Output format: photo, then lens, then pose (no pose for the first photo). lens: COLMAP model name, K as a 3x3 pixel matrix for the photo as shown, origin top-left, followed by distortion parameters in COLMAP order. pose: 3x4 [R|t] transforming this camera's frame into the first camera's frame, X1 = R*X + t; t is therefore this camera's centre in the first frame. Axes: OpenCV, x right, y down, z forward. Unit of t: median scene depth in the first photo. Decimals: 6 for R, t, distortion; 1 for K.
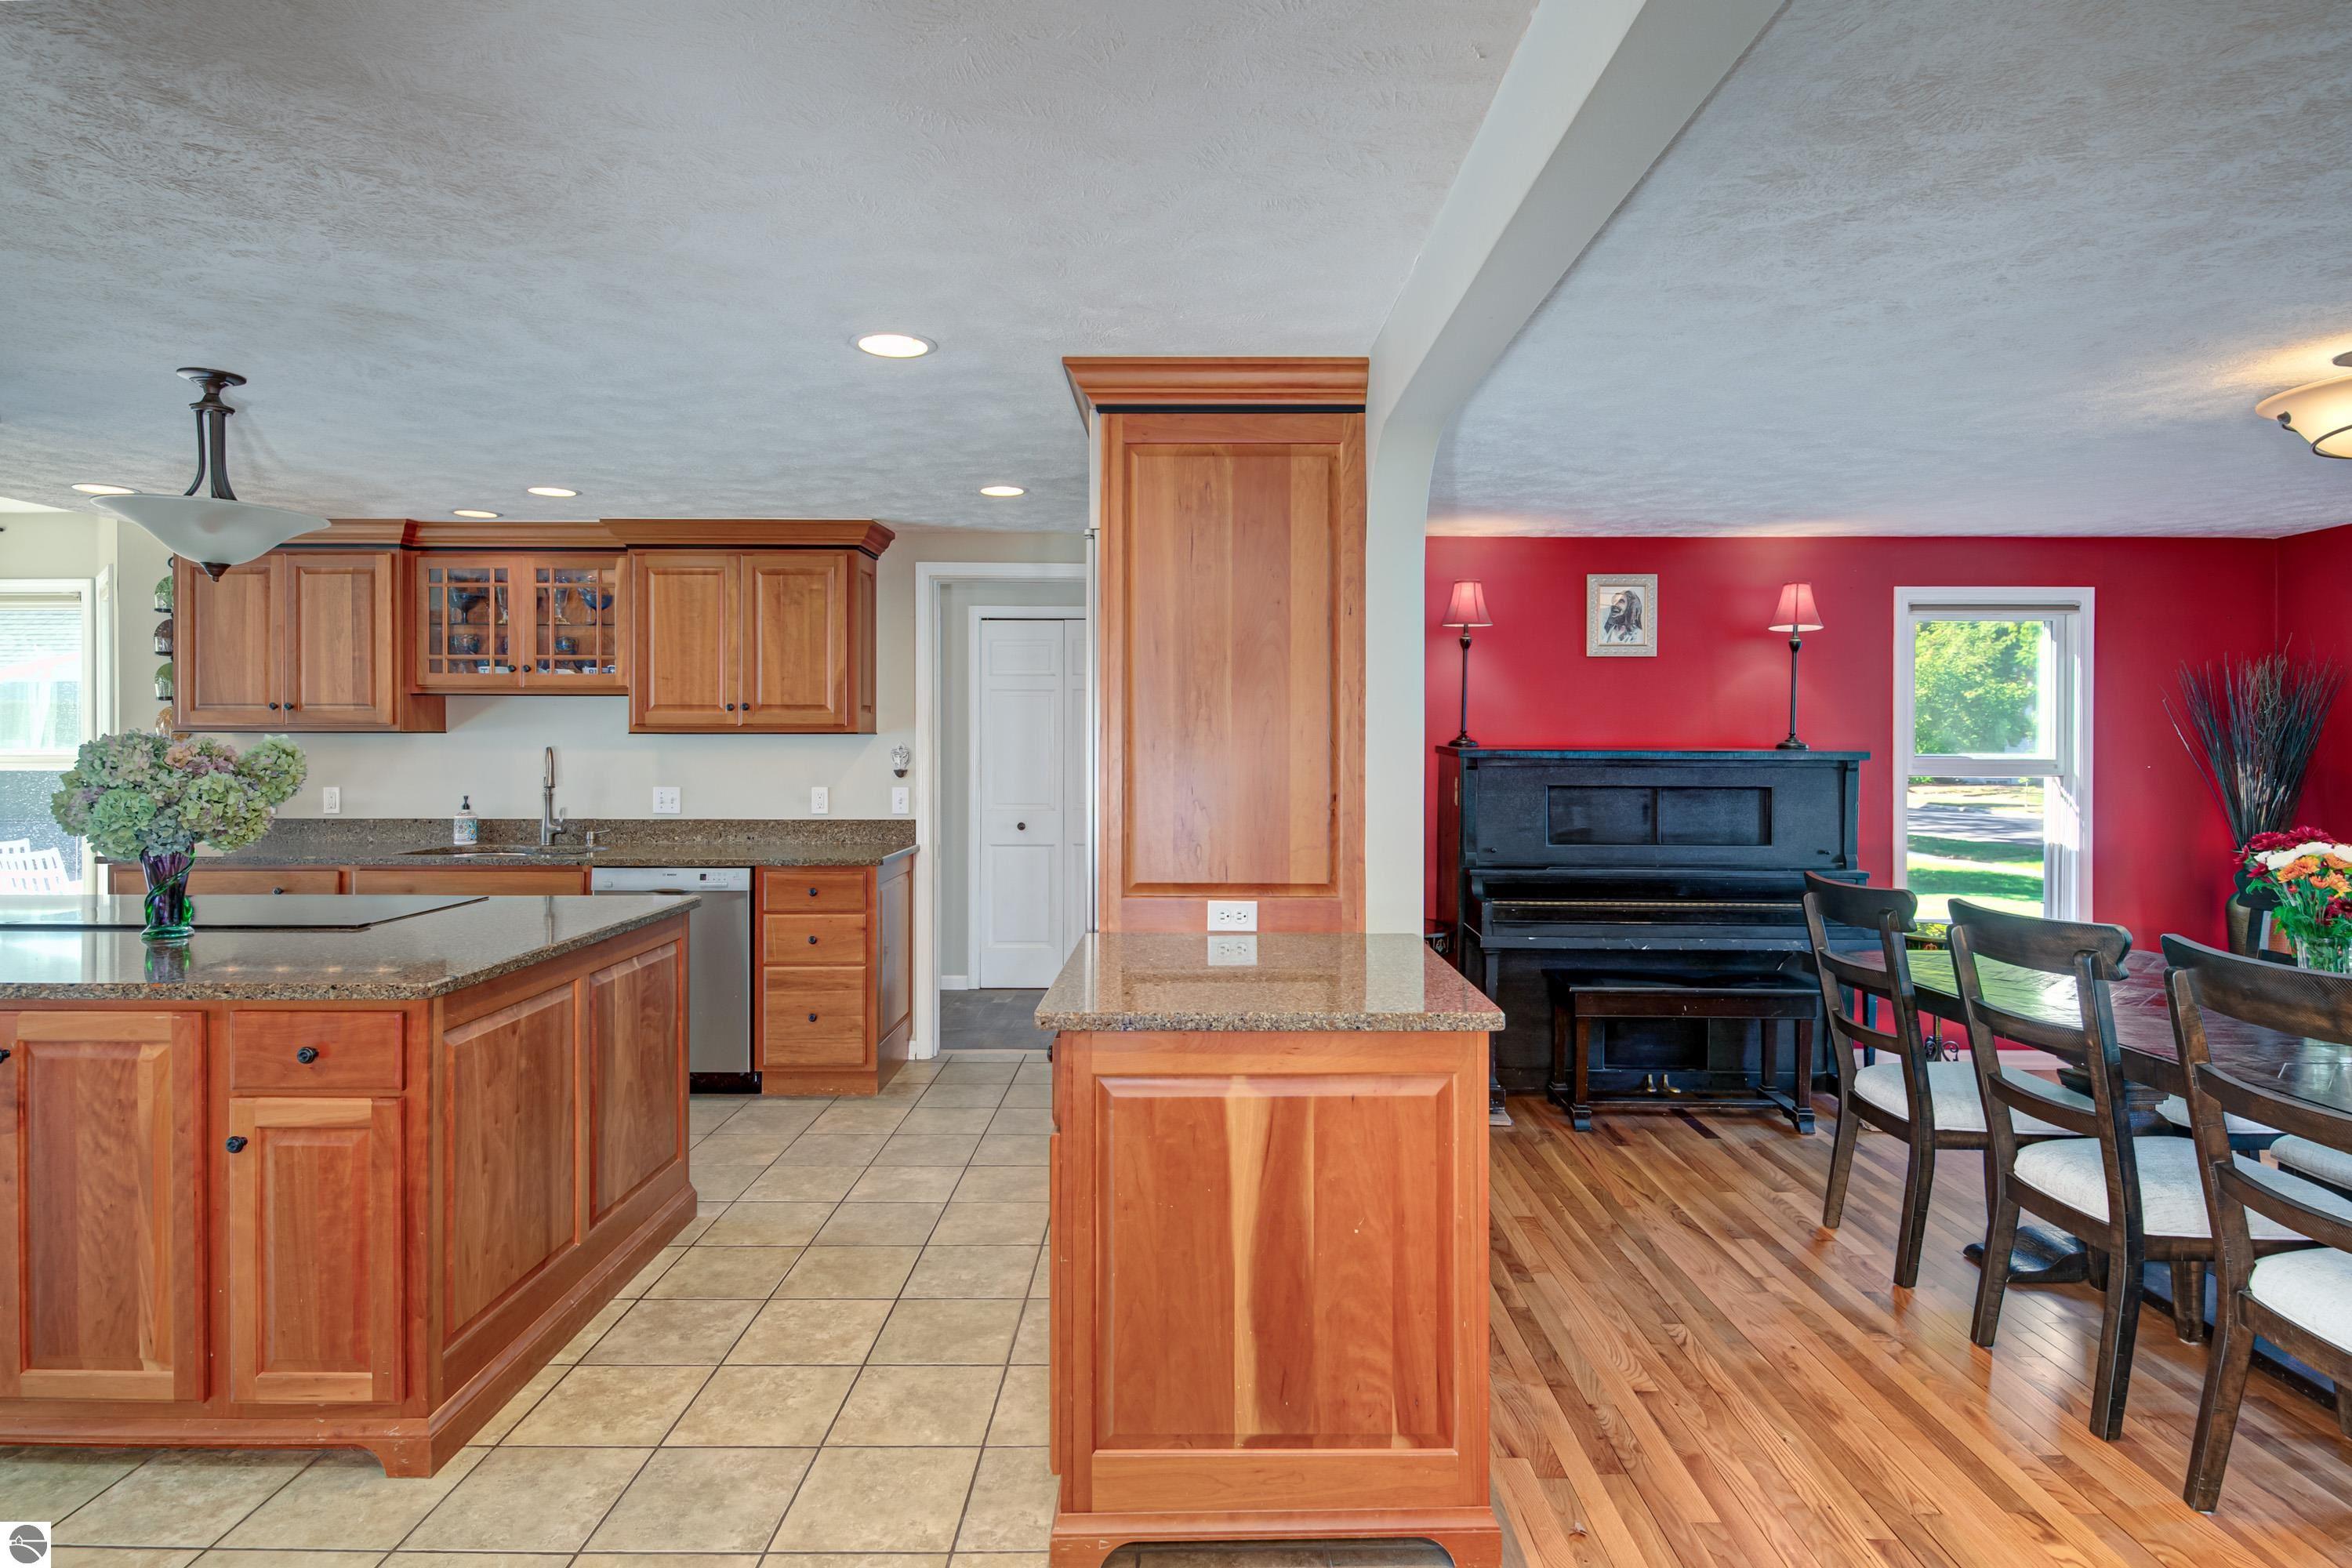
lens RADIAL K [[1314.4, 0, 1176.0], [0, 1314.4, 784.0], [0, 0, 1]] dist [0.000556, 0.000269]
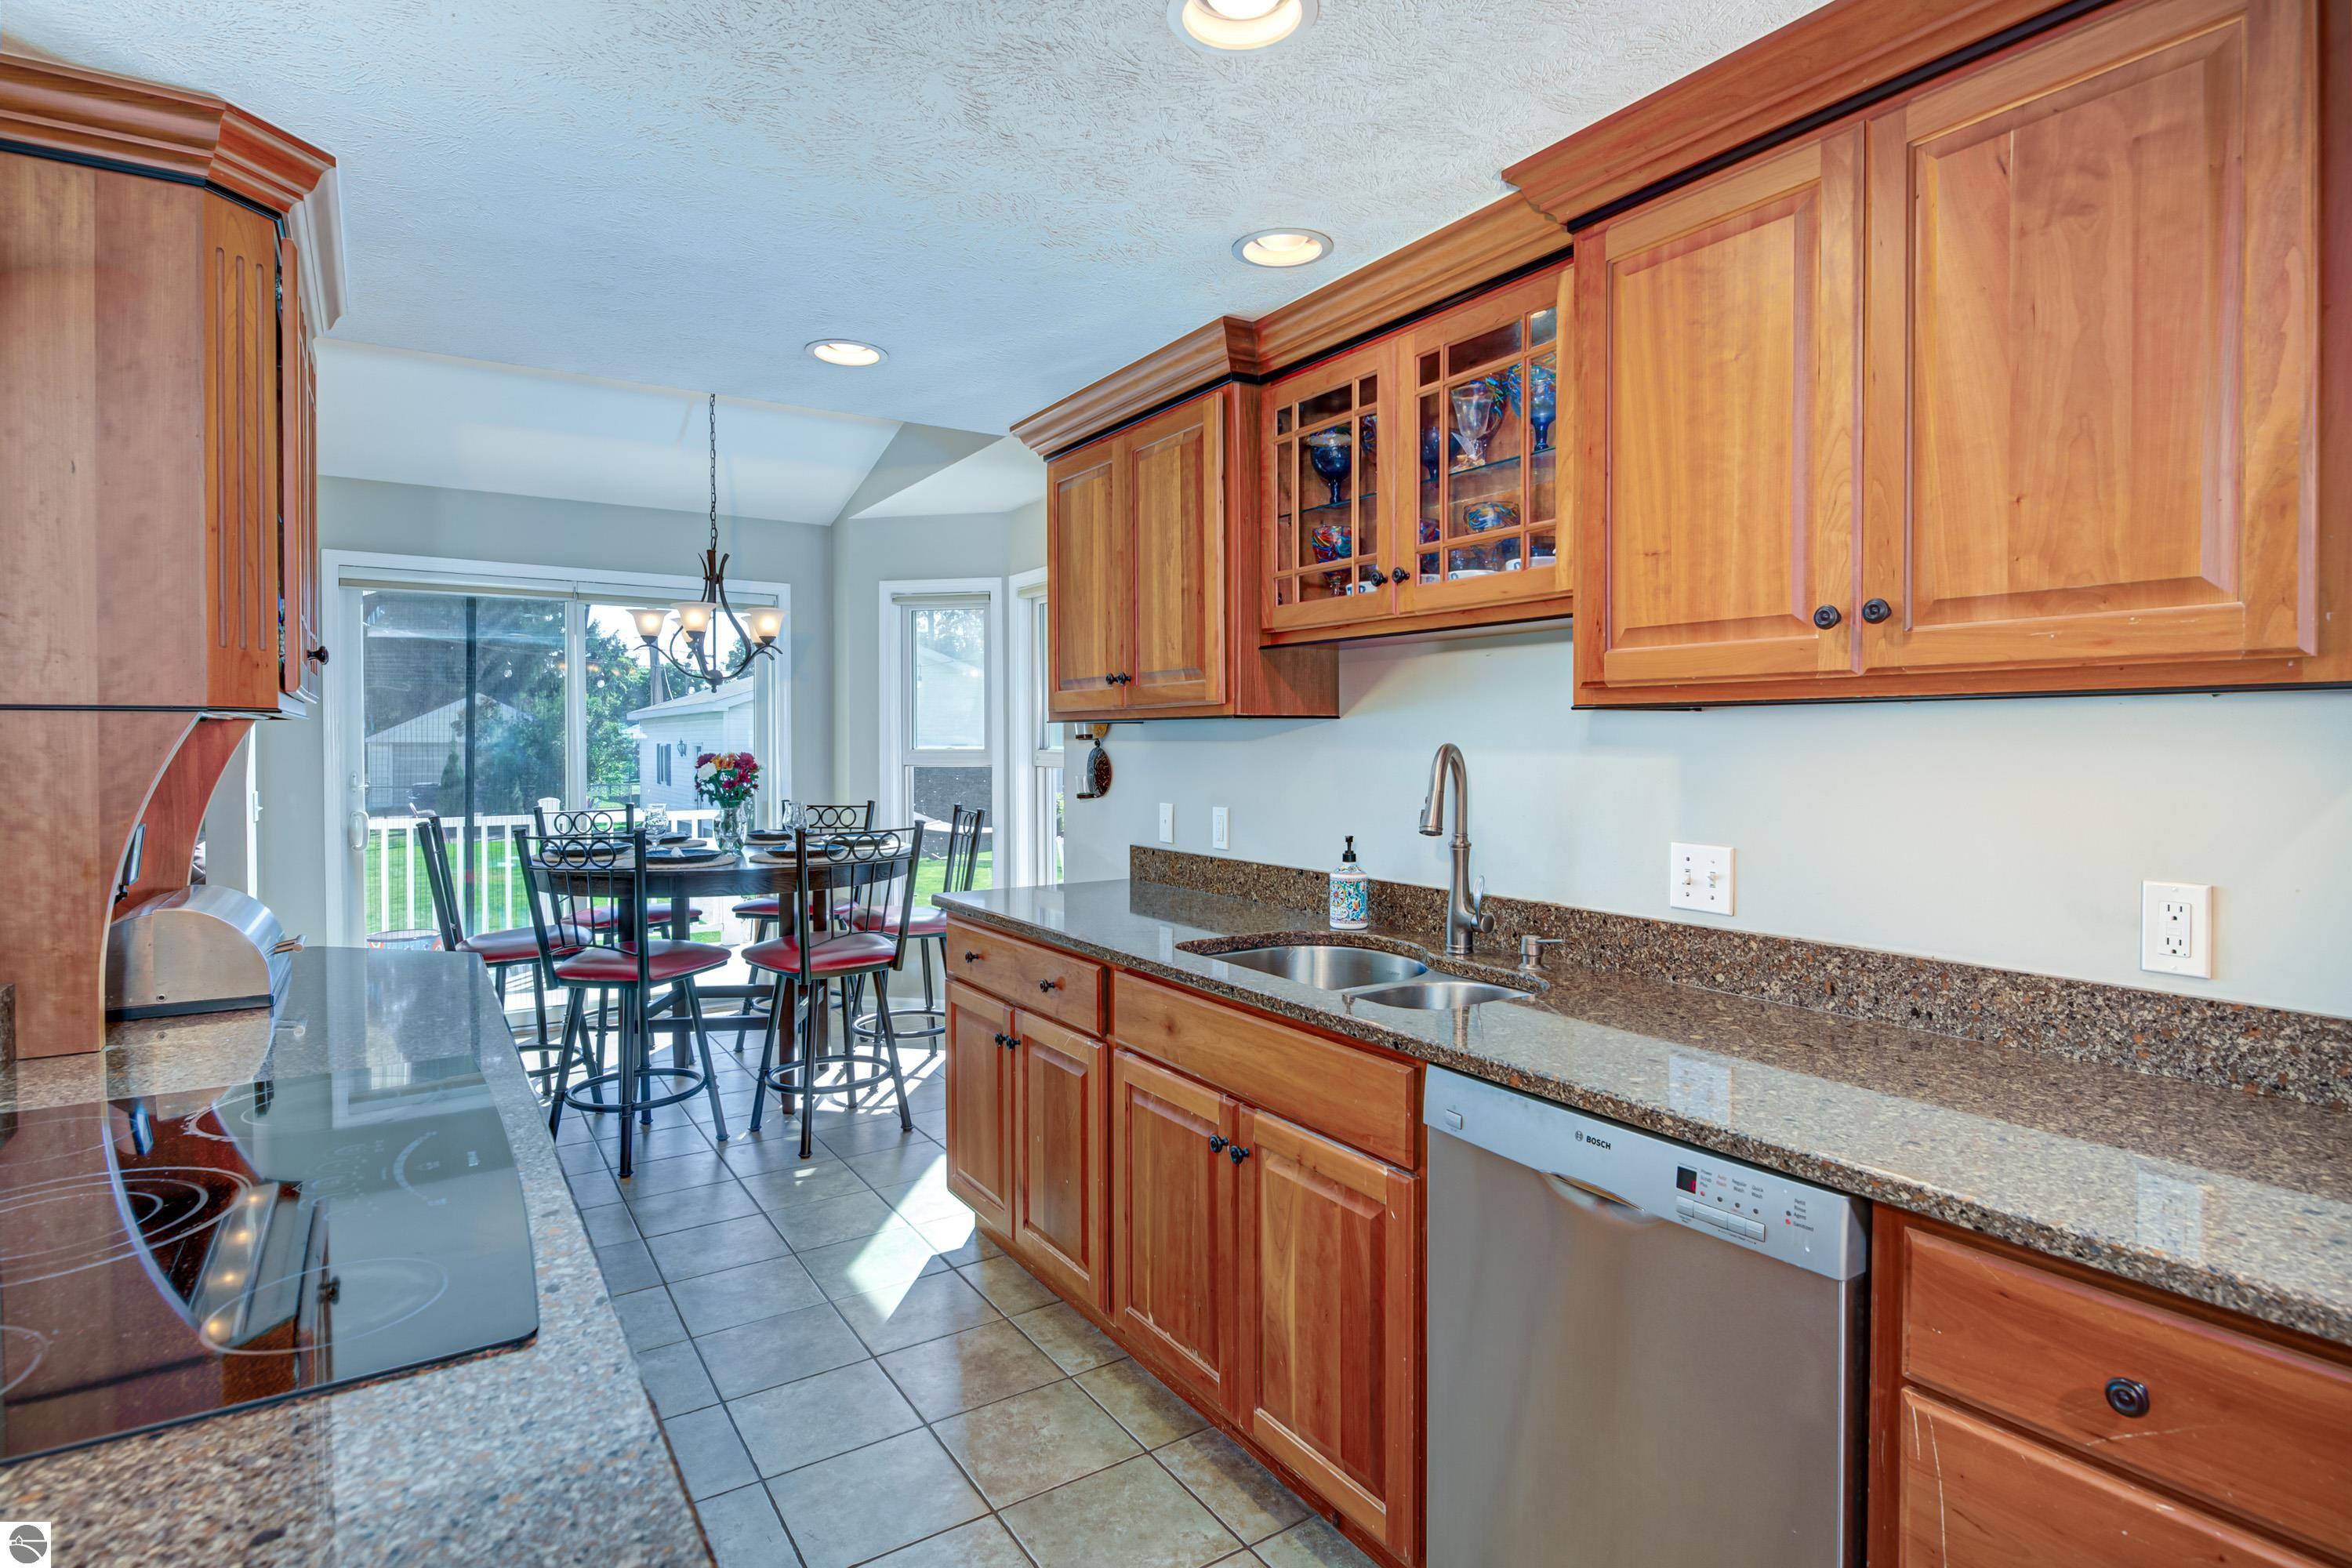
lens RADIAL K [[1173.1, 0, 1243.8], [0, 1173.1, 750.4], [0, 0, 1]] dist [0.031648, -0.034723]
pose [[0.589687, 0.003778, -0.807623, -0.190369], [-0.019445, 0.999766, -0.009522, -0.020850], [0.807398, 0.021319, 0.589622, 0.710945]]
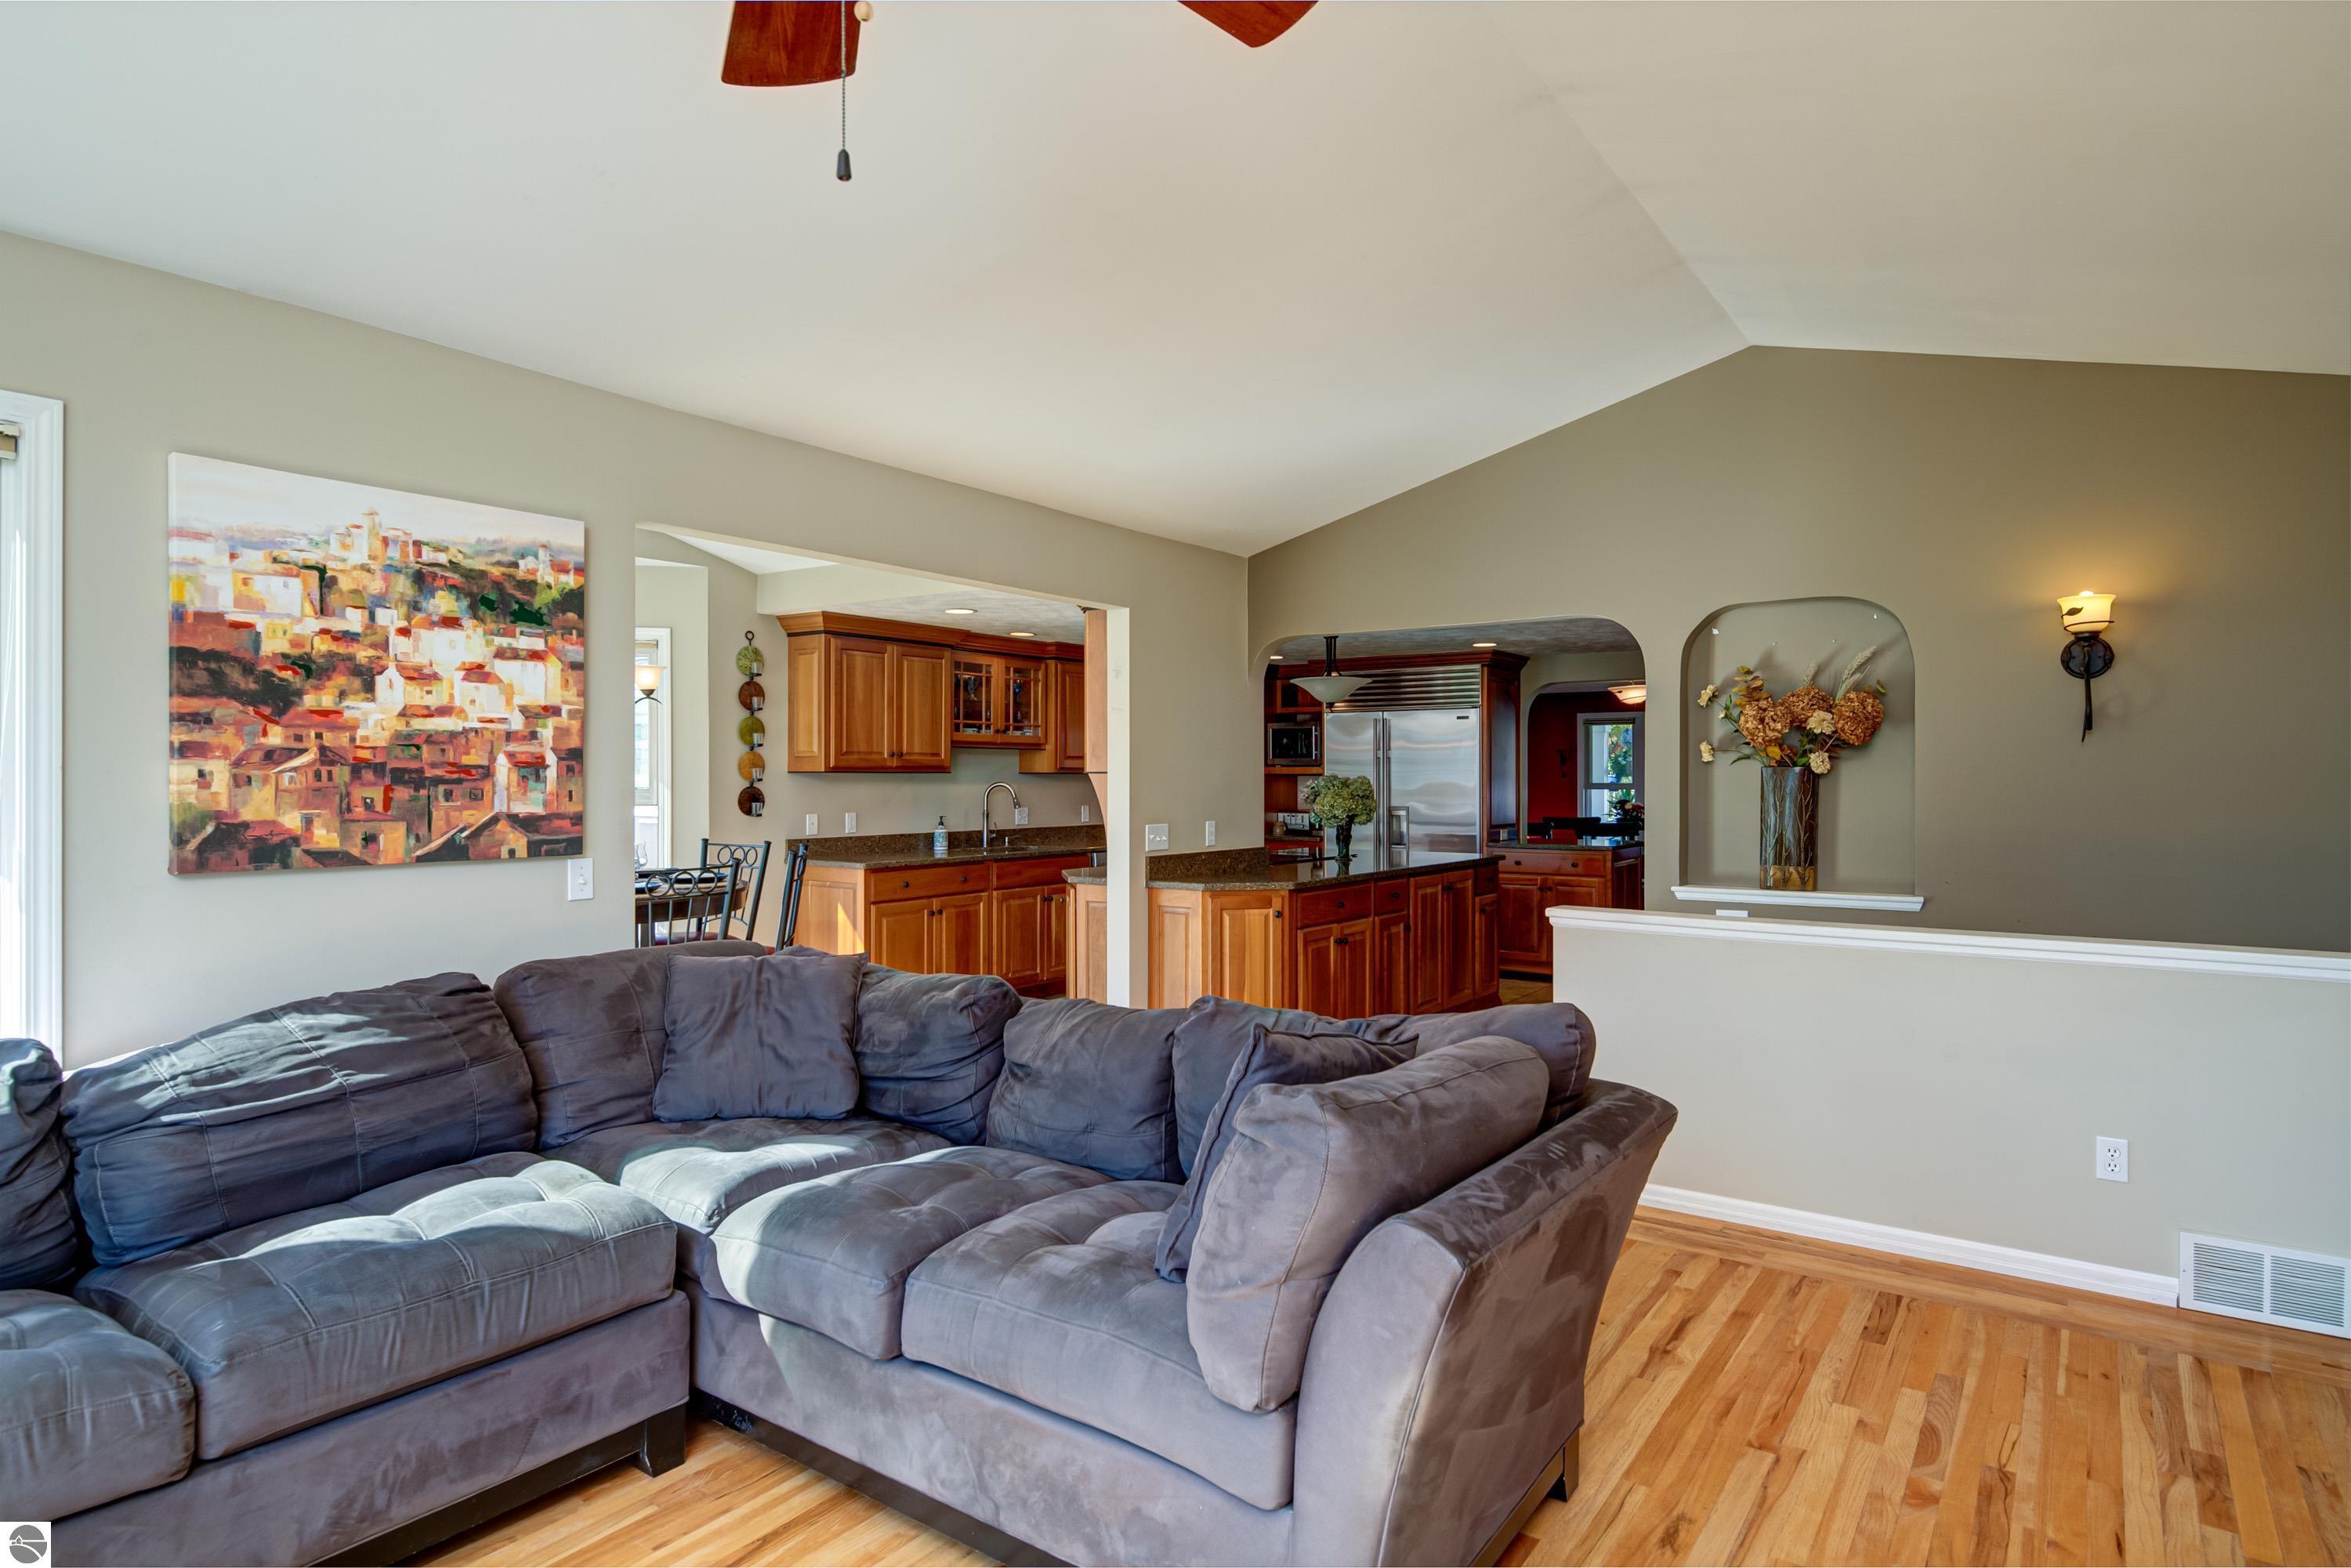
lens RADIAL K [[1277.9, 0, 1175.5], [0, 1277.9, 784.0], [0, 0, 1]] dist [0.000809, 0.000036]
pose [[0.576627, -0.006195, 0.816984, -1.588184], [0.020468, 0.999767, -0.006865, -0.012322], [-0.816751, 0.020681, 0.576619, -0.015667]]
